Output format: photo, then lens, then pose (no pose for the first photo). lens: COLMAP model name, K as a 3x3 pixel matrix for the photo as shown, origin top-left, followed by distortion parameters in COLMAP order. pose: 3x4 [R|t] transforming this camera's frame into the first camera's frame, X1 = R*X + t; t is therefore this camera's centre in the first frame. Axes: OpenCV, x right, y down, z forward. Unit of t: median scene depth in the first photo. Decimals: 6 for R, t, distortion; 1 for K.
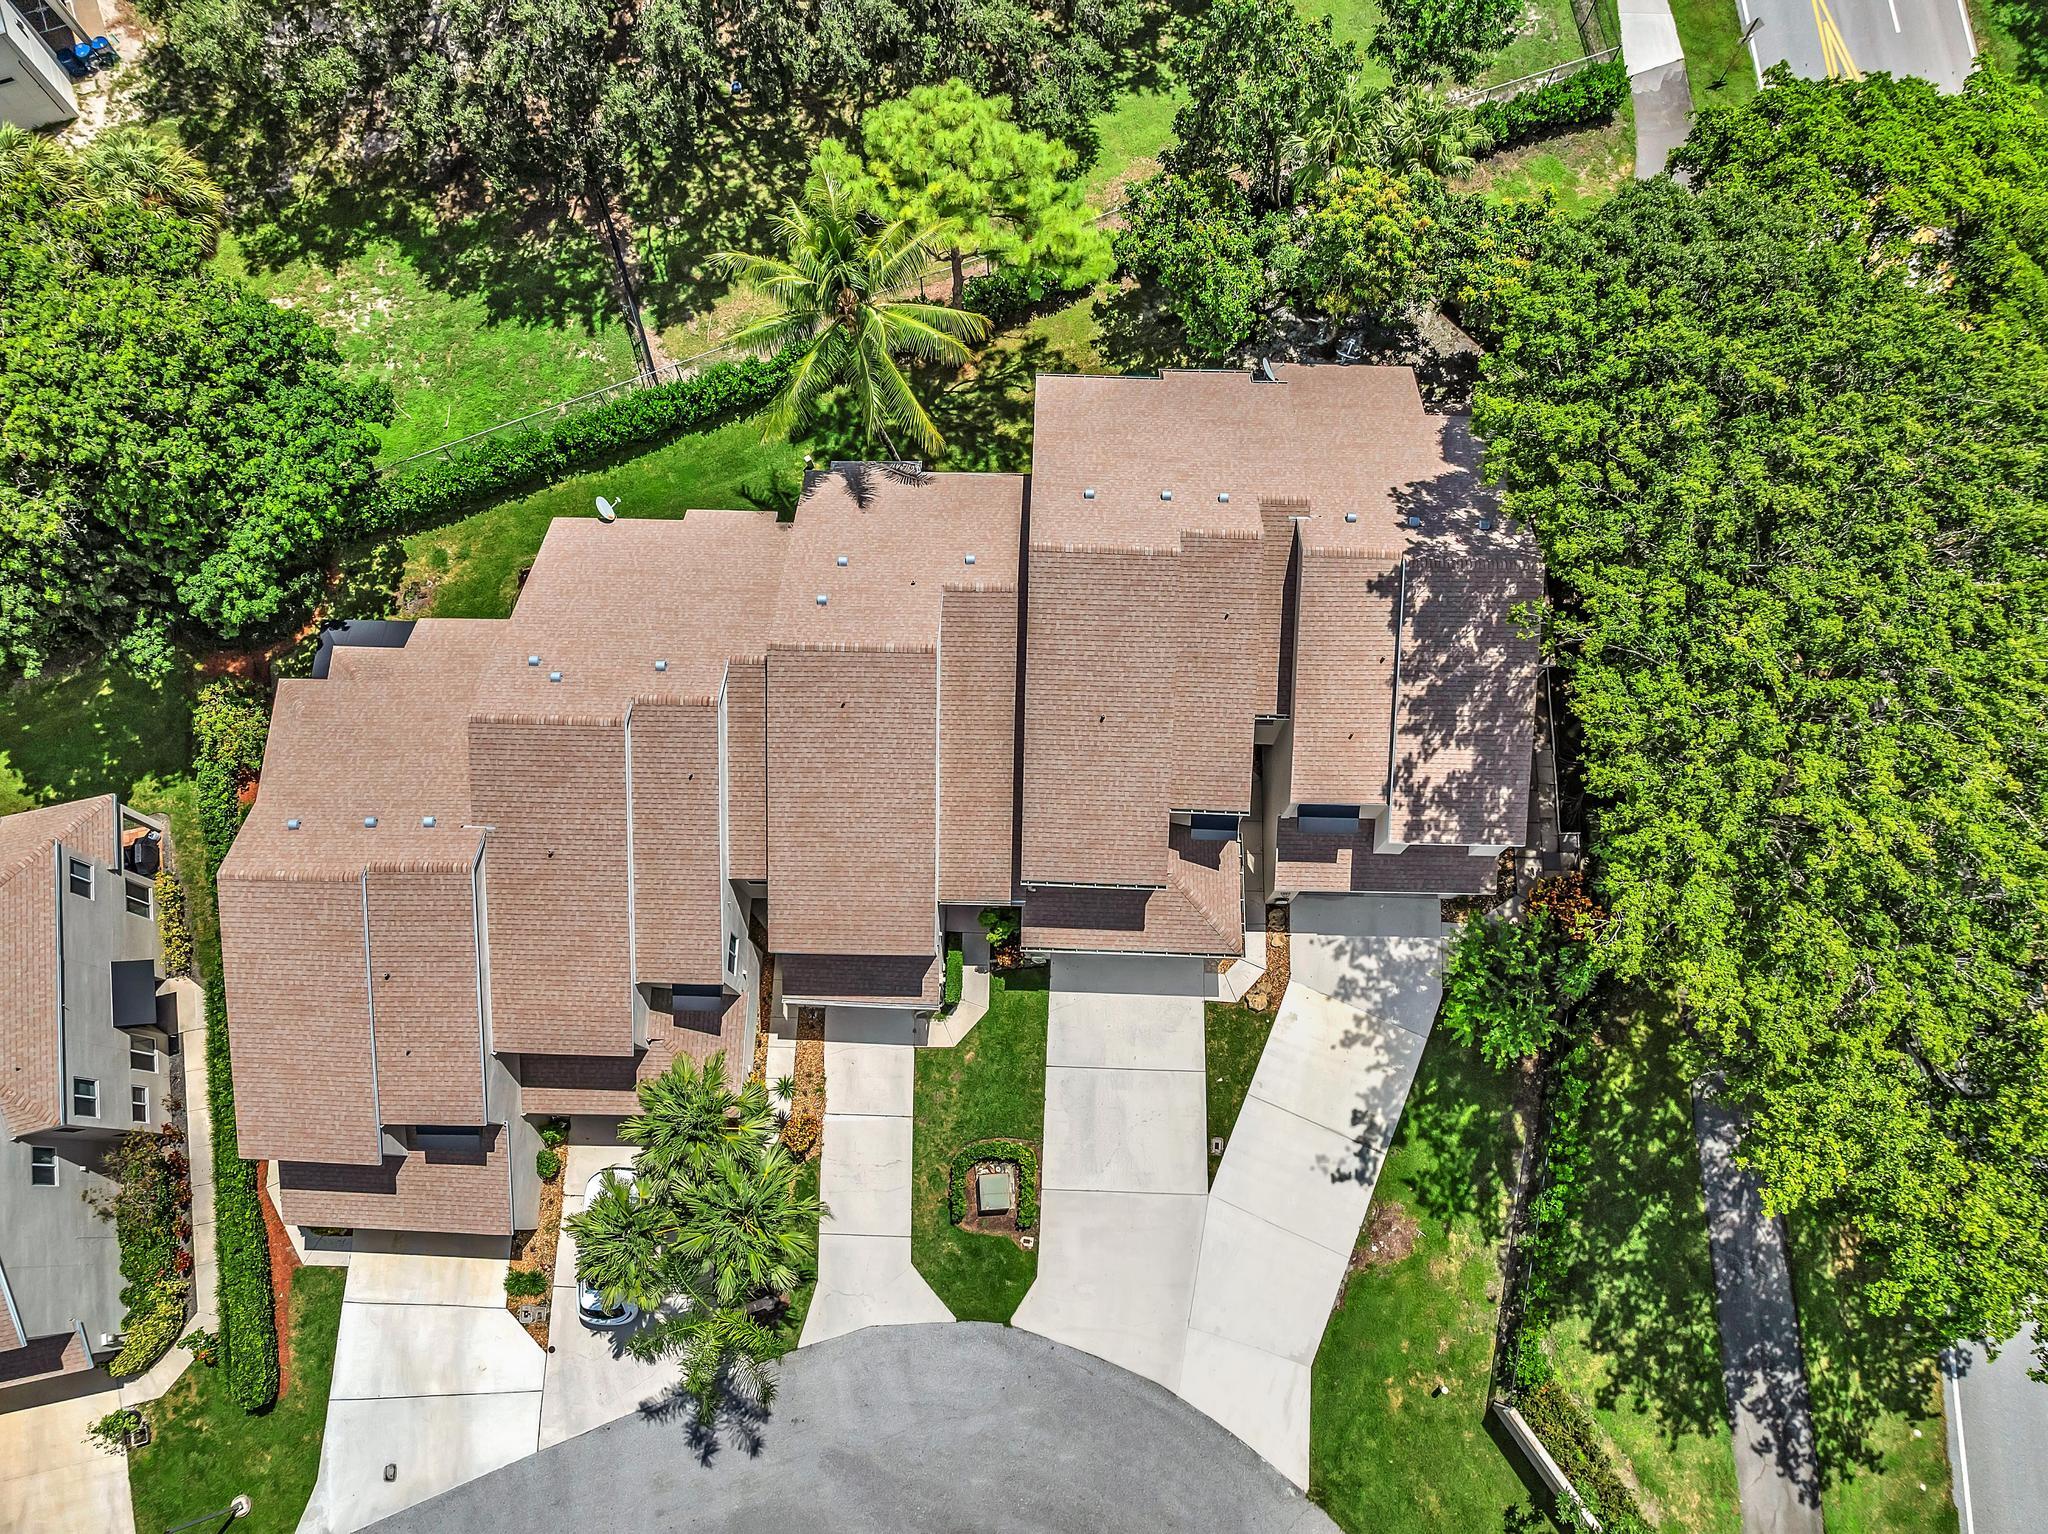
lens RADIAL K [[1442.4, 0, 1024.0], [0, 1442.4, 767.0], [0, 0, 1]] dist [-0.051979, 0.045320]
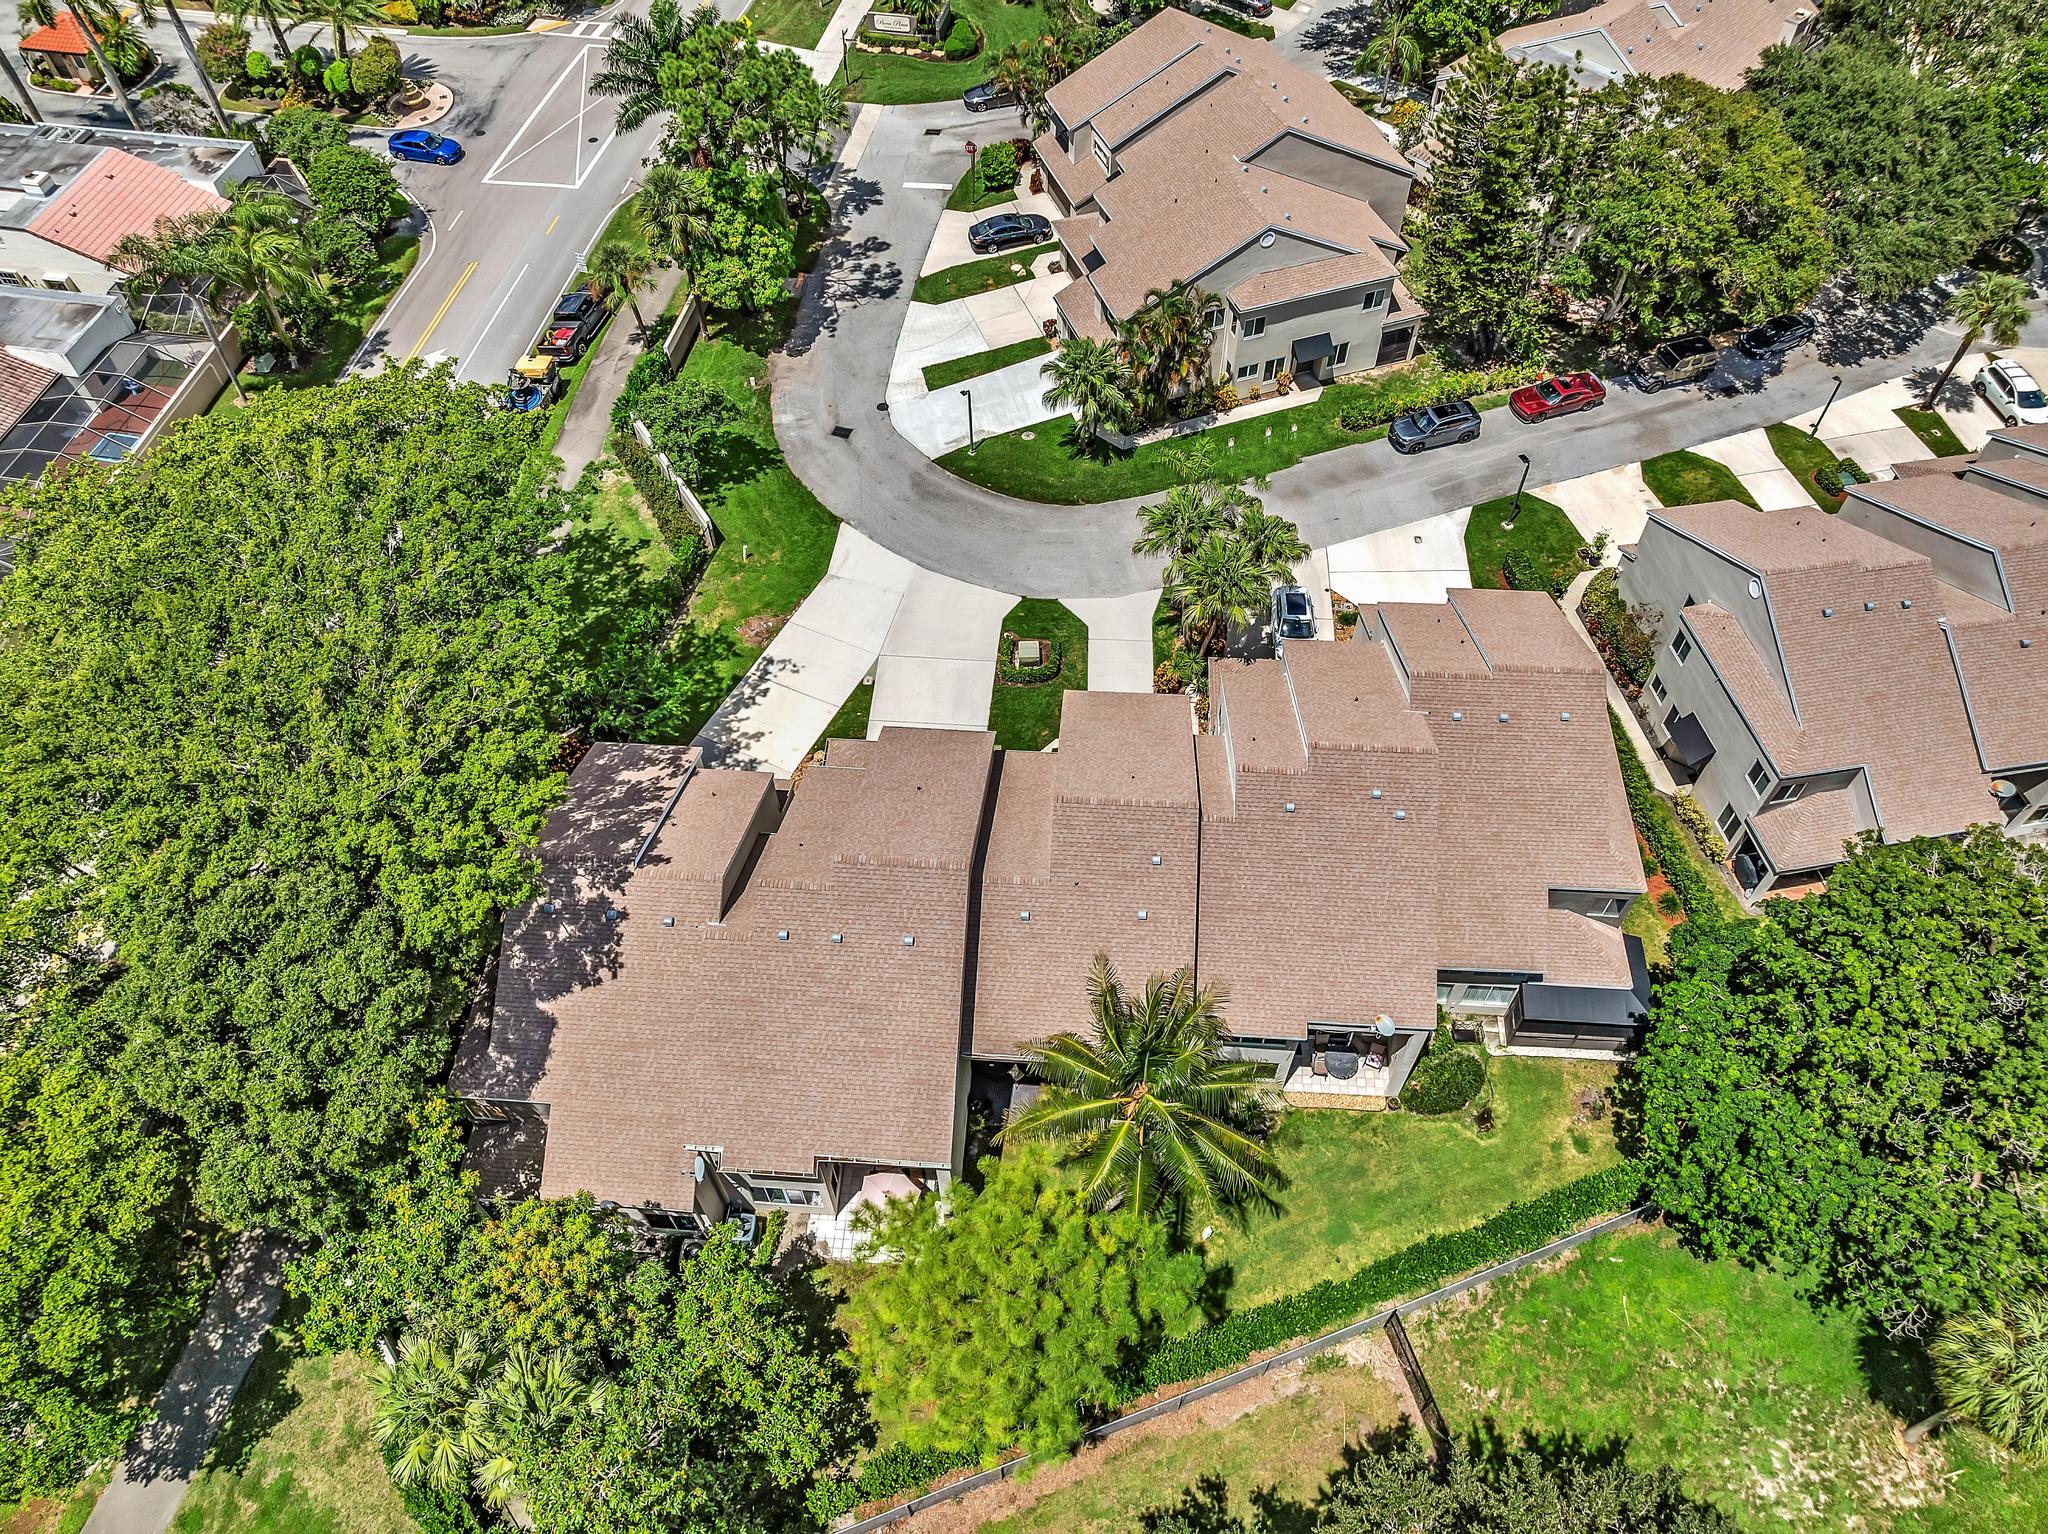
lens RADIAL K [[1446.6, 0, 1078.6], [0, 1446.6, 760.4], [0, 0, 1]] dist [-0.036184, 0.005150]
pose [[-0.999841, -0.013611, 0.011502, -0.087003], [0.017281, -0.583151, 0.812180, -0.935677], [-0.004347, 0.812250, 0.583293, 0.257731]]
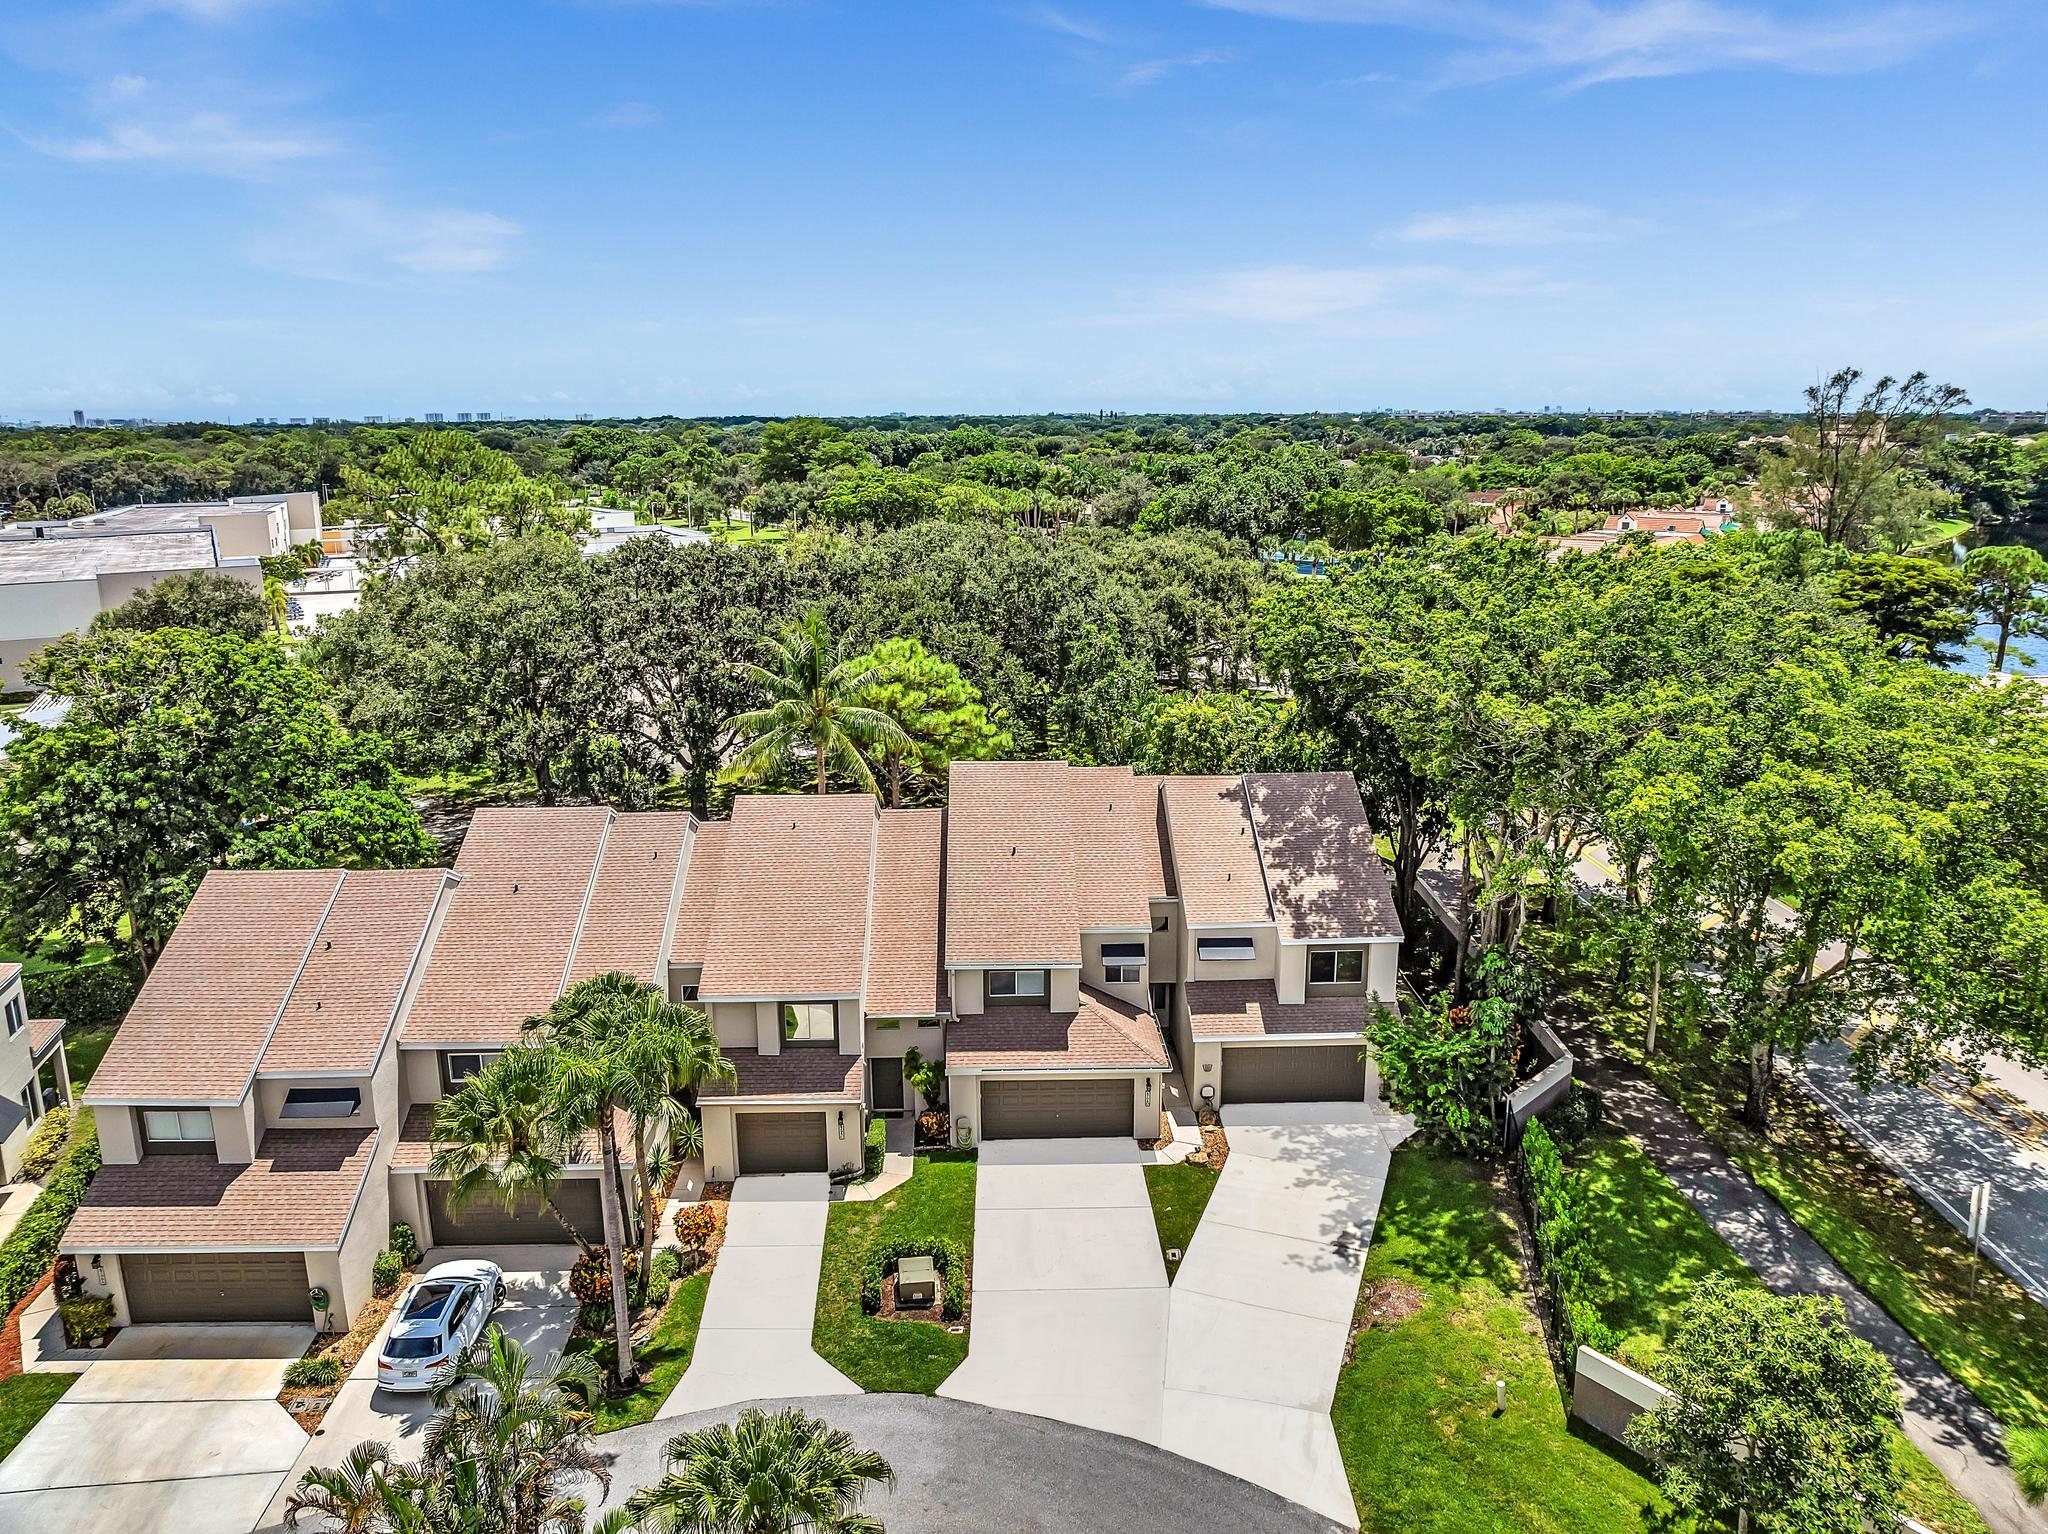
lens RADIAL K [[1442.4, 0, 1024.0], [0, 1442.4, 767.0], [0, 0, 1]] dist [-0.051979, 0.045320]
pose [[0.998612, -0.015785, 0.050247, 0.005140], [0.051146, 0.518356, -0.853634, 0.872141], [-0.012571, 0.855019, 0.518444, 0.308231]]
